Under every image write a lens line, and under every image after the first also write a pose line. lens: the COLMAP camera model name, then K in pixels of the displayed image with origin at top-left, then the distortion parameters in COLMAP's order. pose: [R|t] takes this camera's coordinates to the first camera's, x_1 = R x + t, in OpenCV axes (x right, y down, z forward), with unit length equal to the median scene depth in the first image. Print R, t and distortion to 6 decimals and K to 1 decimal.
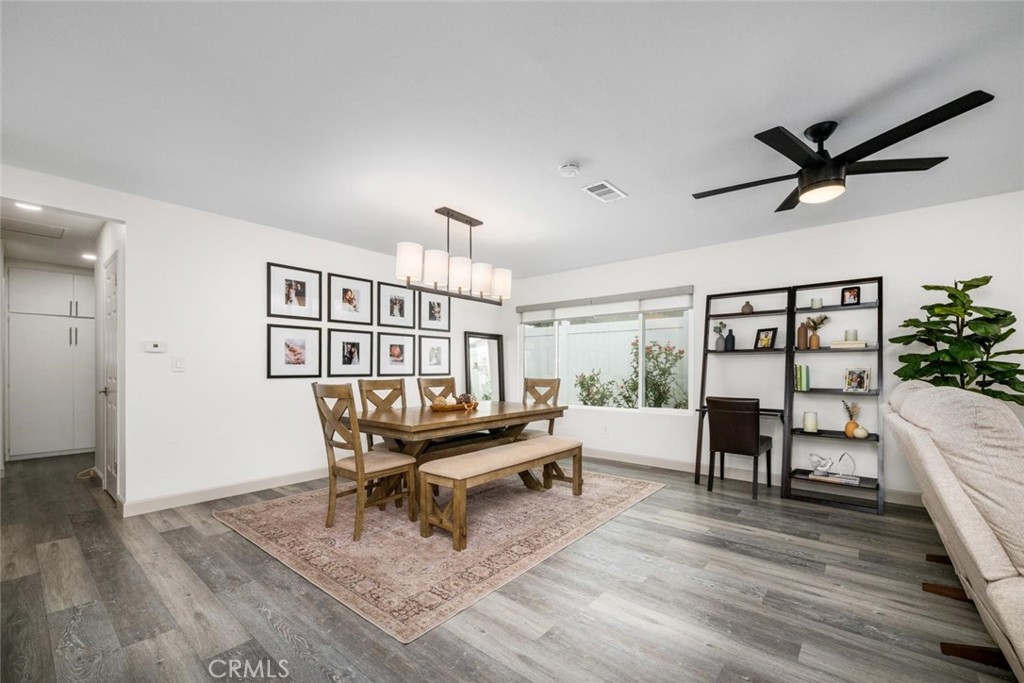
lens RADIAL K [[421.6, 0, 519.1], [0, 421.6, 368.0], [0, 0, 1]] dist [-0.001843, -0.000240]
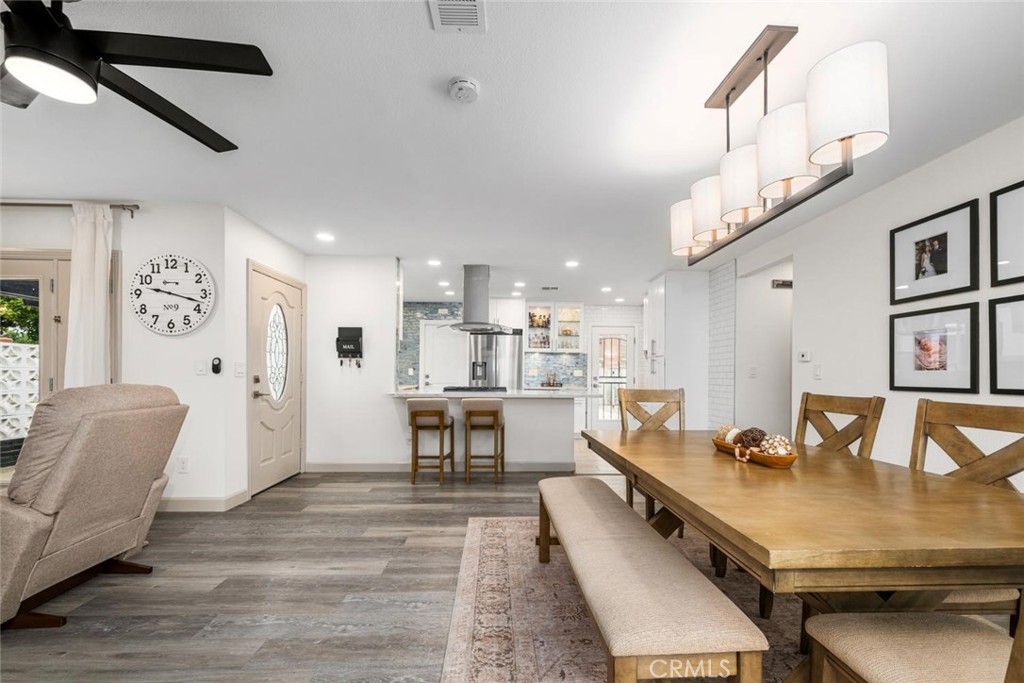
lens RADIAL K [[415.7, 0, 515.1], [0, 415.7, 372.7], [0, 0, 1]] dist [0.000329, -0.000049]
pose [[-0.747585, -0.009448, -0.664099, 0.353199], [-0.007330, 0.999955, -0.005976, 0.003074], [0.664125, 0.000400, -0.747621, 1.081017]]
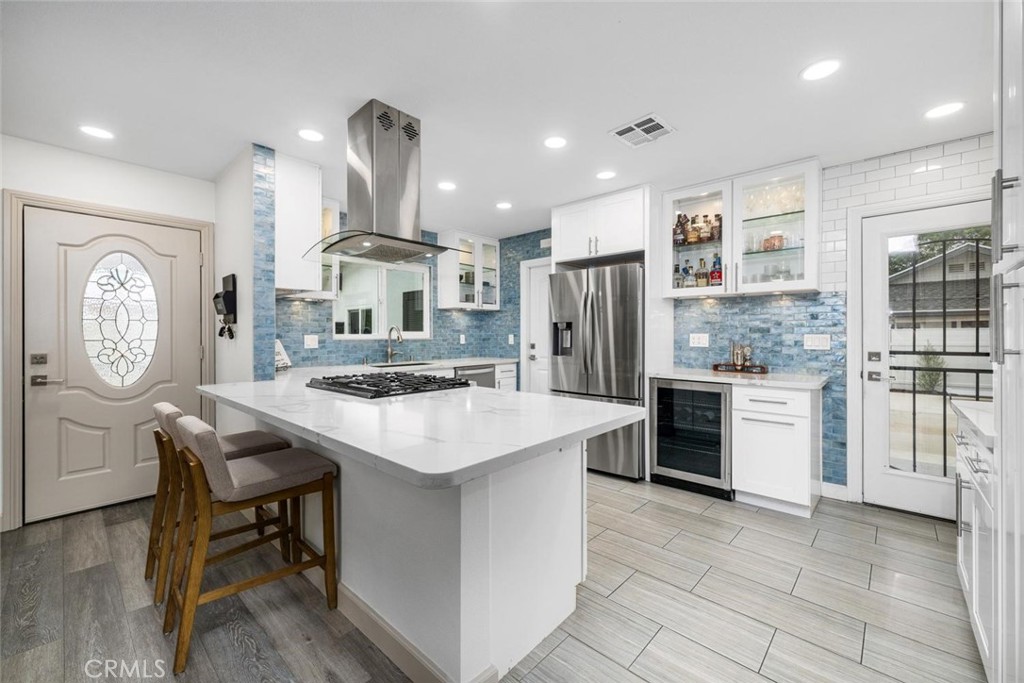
lens RADIAL K [[409.9, 0, 512.4], [0, 409.9, 335.5], [0, 0, 1]] dist [0.000259, 0.000008]
pose [[-0.998978, 0.000551, 0.045200, -0.626373], [0.000491, 0.999999, -0.001337, -0.020158], [-0.045200, -0.001314, -0.998977, 0.614592]]
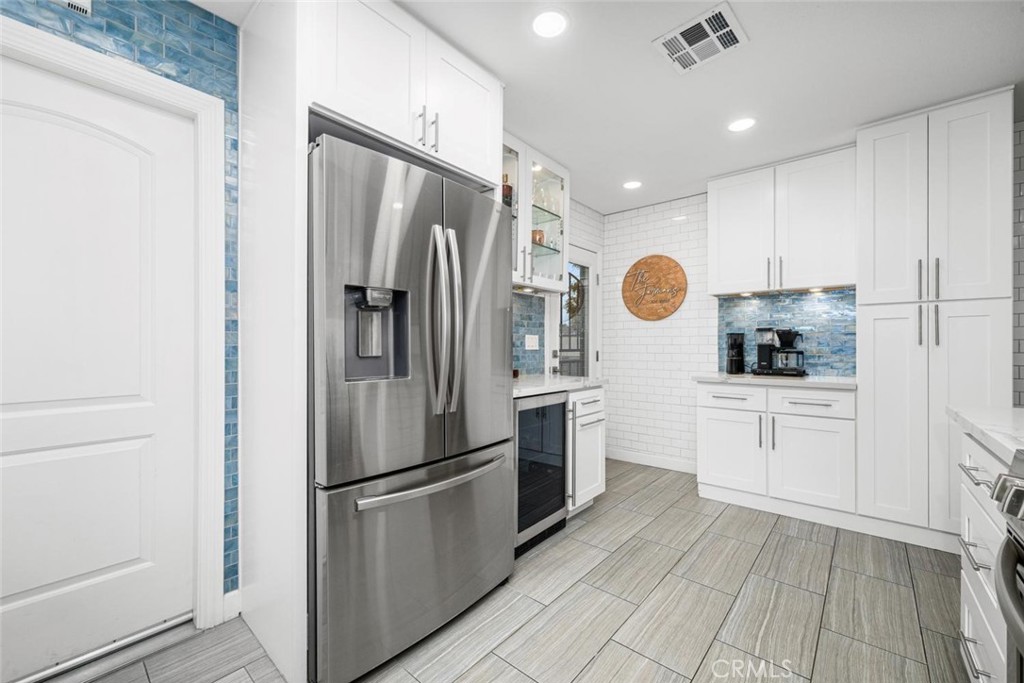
lens RADIAL K [[412.0, 0, 512.2], [0, 412.0, 346.9], [0, 0, 1]] dist [0.000158, 0.000044]
pose [[-0.004252, 0.005501, -0.999976, -0.351363], [0.001016, 0.999984, 0.005497, -0.003987], [0.999990, -0.000992, -0.004257, -0.217795]]
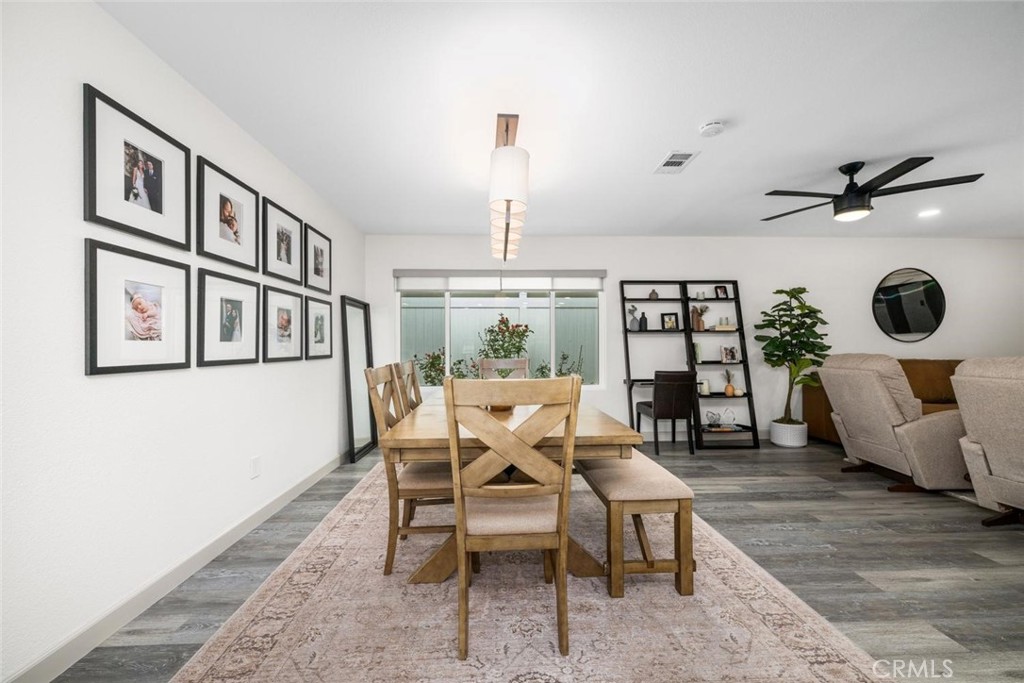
lens RADIAL K [[408.1, 0, 512.8], [0, 408.1, 345.5], [0, 0, 1]] dist [0.000480, 0.000100]
pose [[0.743503, -0.003098, 0.668726, -0.544599], [0.004492, 0.999990, -0.000362, -0.001722], [-0.668718, 0.003273, 0.743509, 0.432821]]
